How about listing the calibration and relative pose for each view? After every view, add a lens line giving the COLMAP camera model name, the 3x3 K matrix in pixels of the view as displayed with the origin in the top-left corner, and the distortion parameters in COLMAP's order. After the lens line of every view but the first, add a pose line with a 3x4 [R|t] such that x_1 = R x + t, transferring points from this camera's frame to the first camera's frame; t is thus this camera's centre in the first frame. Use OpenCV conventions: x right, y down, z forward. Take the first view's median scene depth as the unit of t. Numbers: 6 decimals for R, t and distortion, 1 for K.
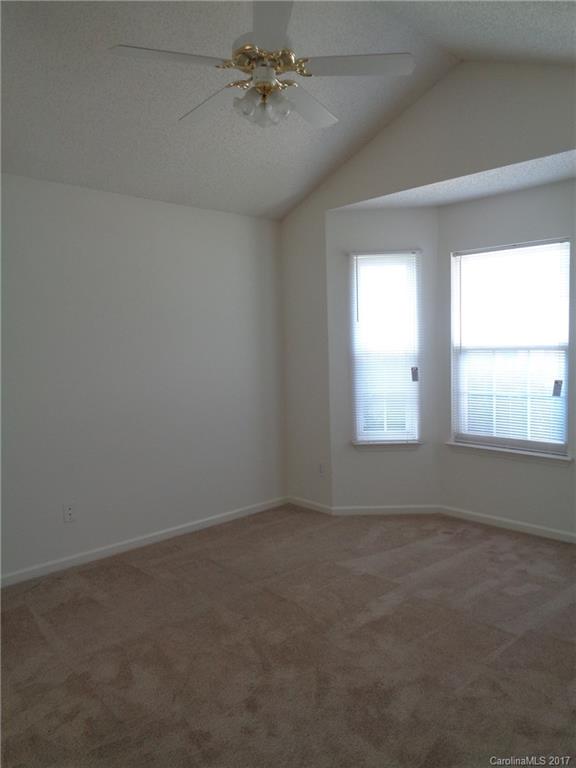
lens RADIAL K [[564.8, 0, 288.0], [0, 564.8, 384.0], [0, 0, 1]] dist [-0.011887, 0.006392]
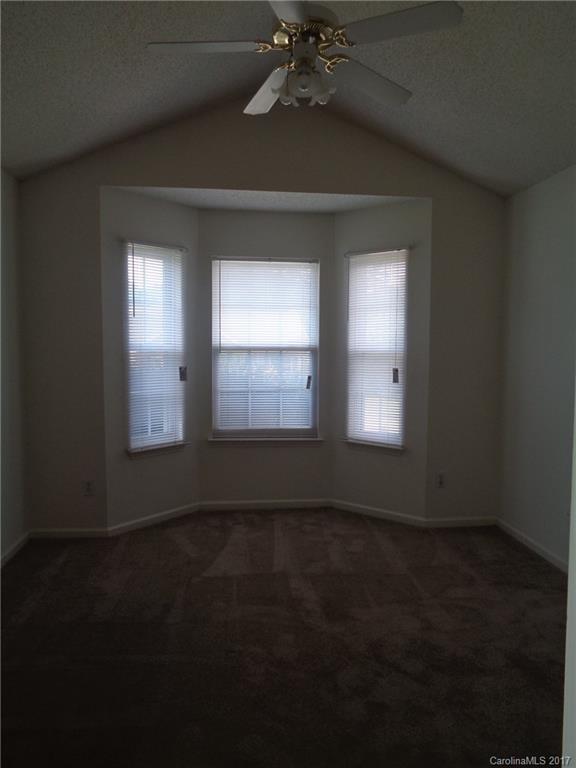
lens RADIAL K [[580.5, 0, 288.0], [0, 580.5, 384.0], [0, 0, 1]] dist [0.011423, 0.002620]
pose [[0.614101, -0.032714, 0.788549, -0.475537], [0.034492, 0.999298, 0.014597, -0.008356], [-0.788473, 0.018235, 0.614798, 0.237885]]
